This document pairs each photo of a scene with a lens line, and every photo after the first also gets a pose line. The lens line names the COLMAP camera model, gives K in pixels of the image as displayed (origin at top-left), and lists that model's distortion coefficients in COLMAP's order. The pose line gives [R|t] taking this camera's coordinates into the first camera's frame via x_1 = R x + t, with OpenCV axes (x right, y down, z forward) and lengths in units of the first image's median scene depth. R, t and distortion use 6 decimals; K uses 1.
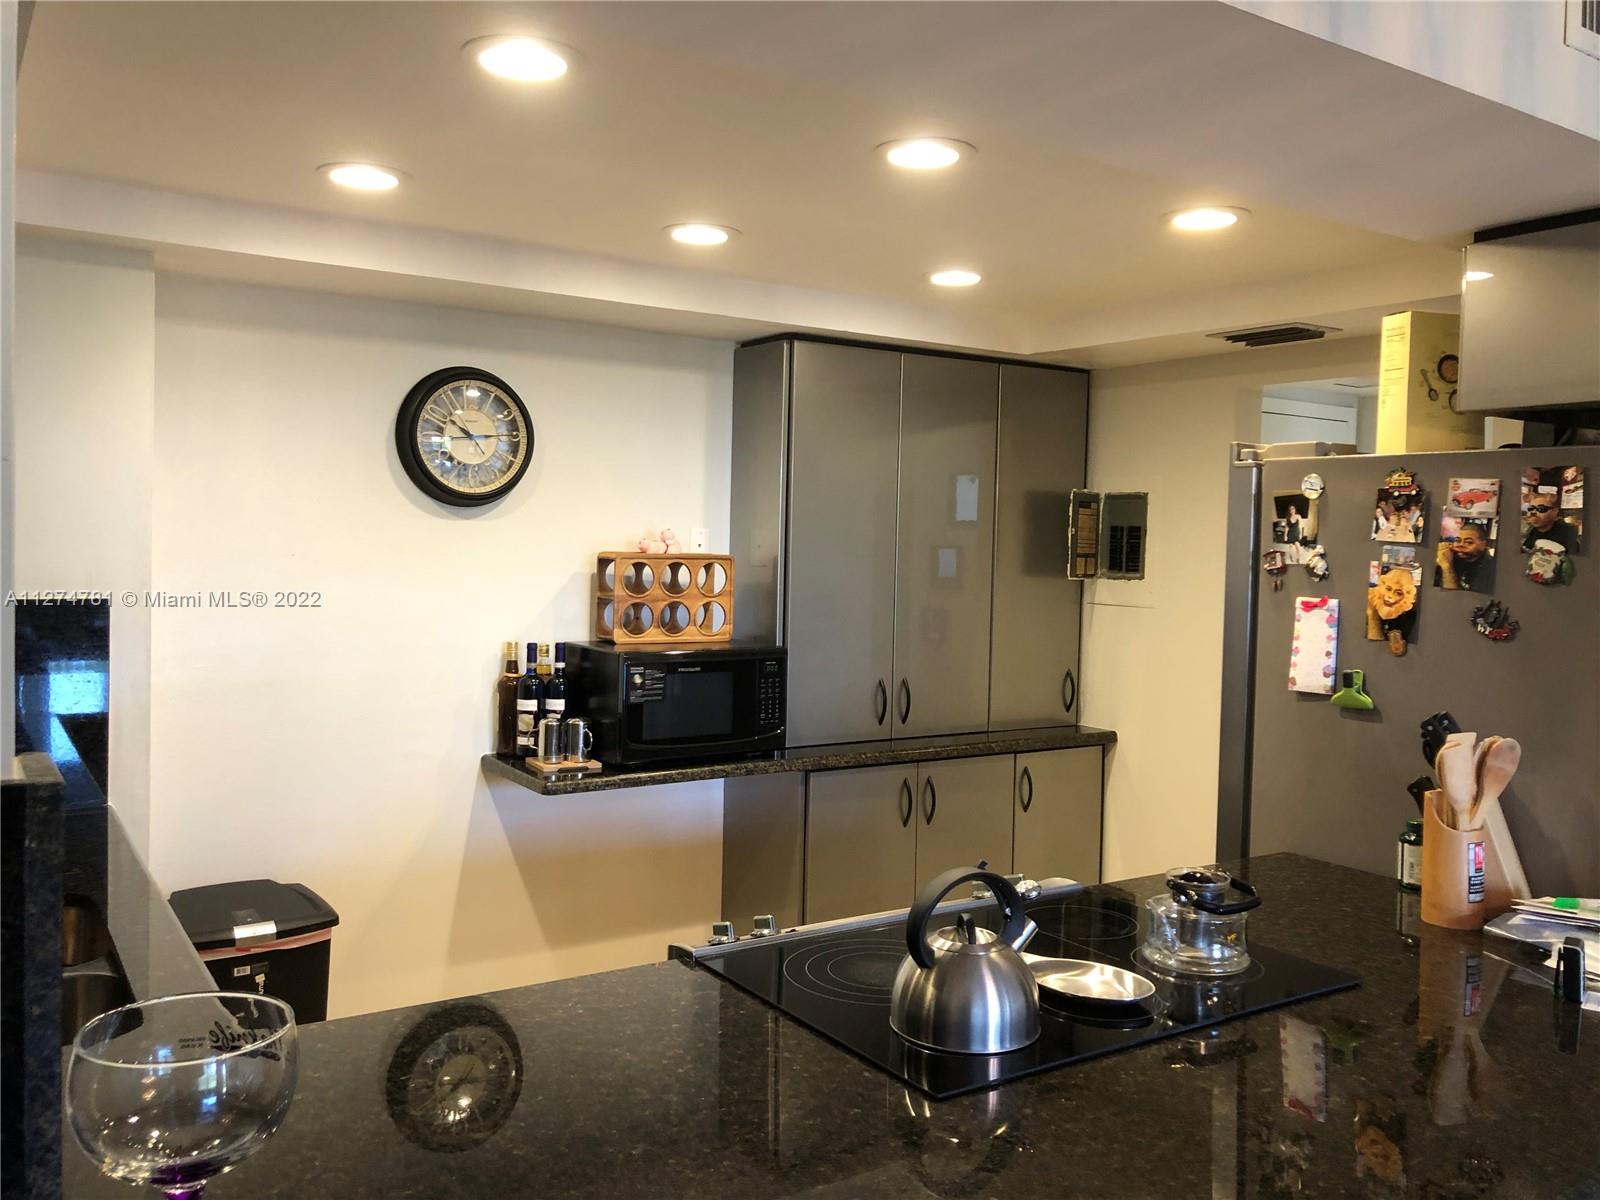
lens RADIAL K [[1329.9, 0, 798.9], [0, 1329.9, 569.3], [0, 0, 1]] dist [0.000855, -0.004479]
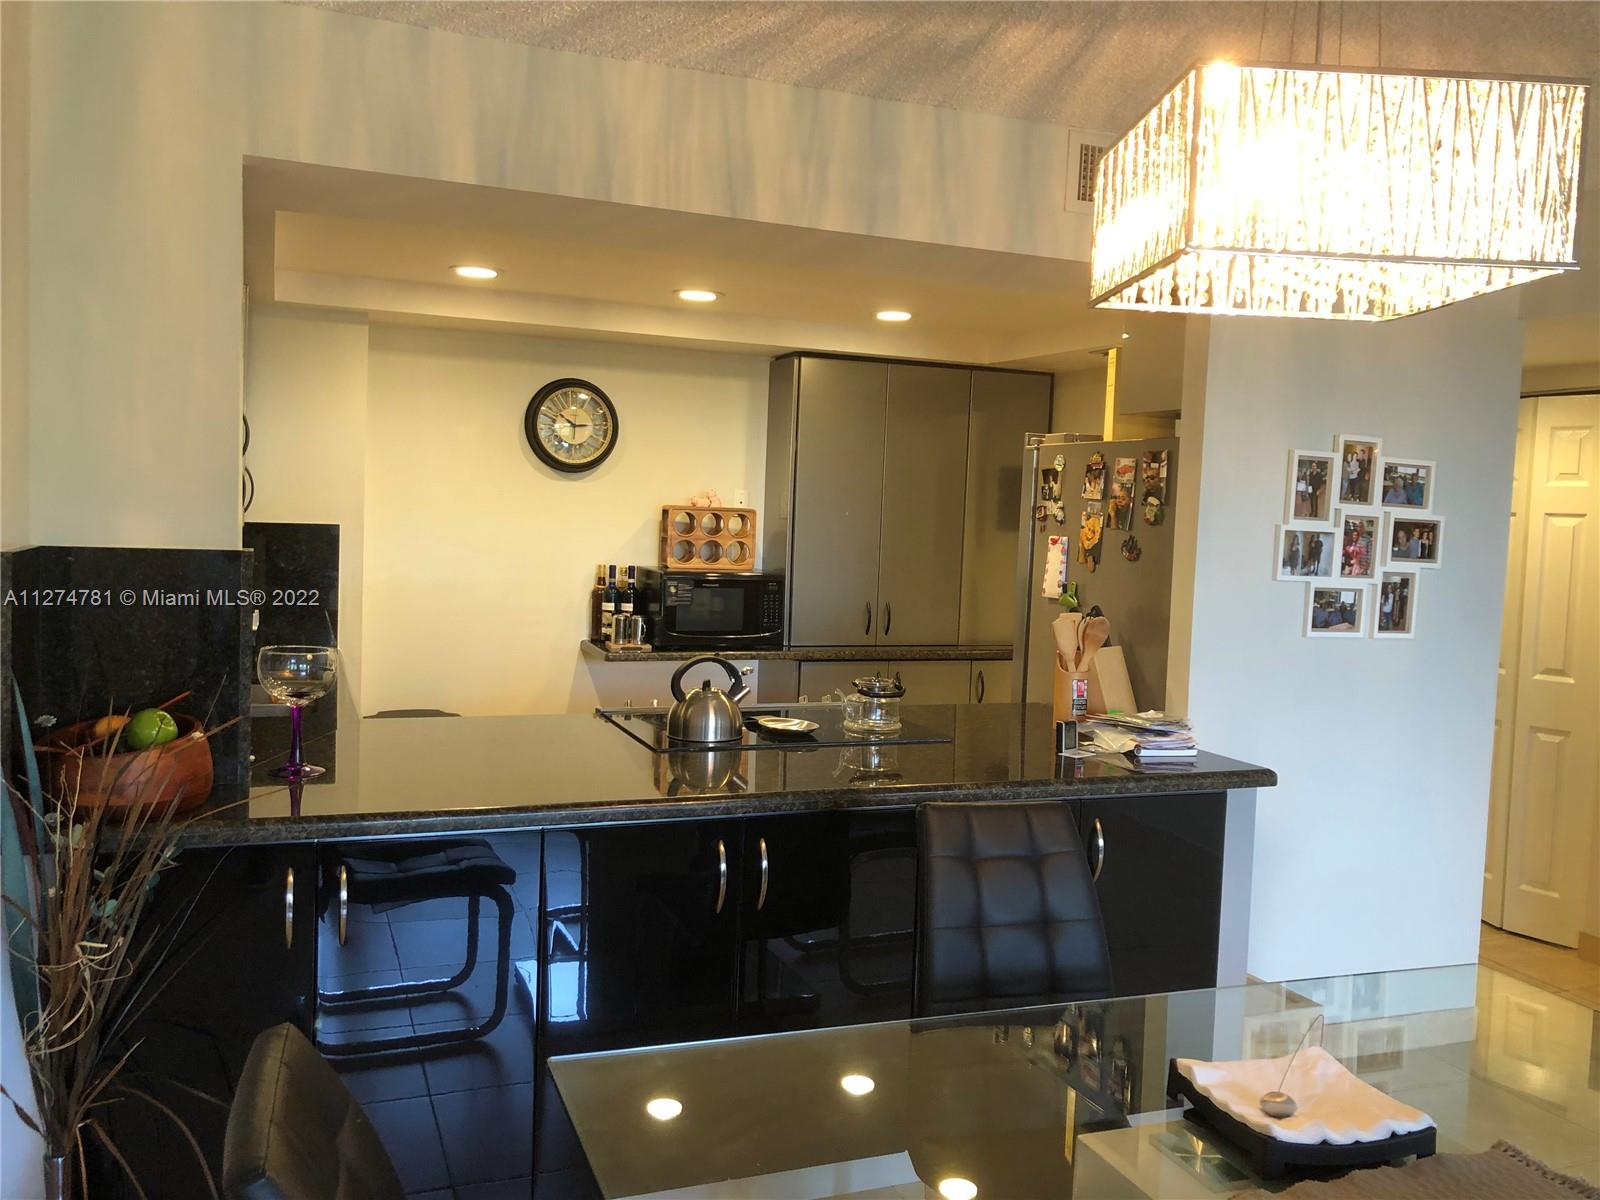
lens RADIAL K [[1309.1, 0, 790.9], [0, 1309.1, 593.8], [0, 0, 1]] dist [0.017684, -0.008122]
pose [[0.979709, 0.029085, -0.198302, 0.292602], [-0.021769, 0.999003, 0.038974, 0.026930], [0.199237, -0.033866, 0.979366, -0.402889]]
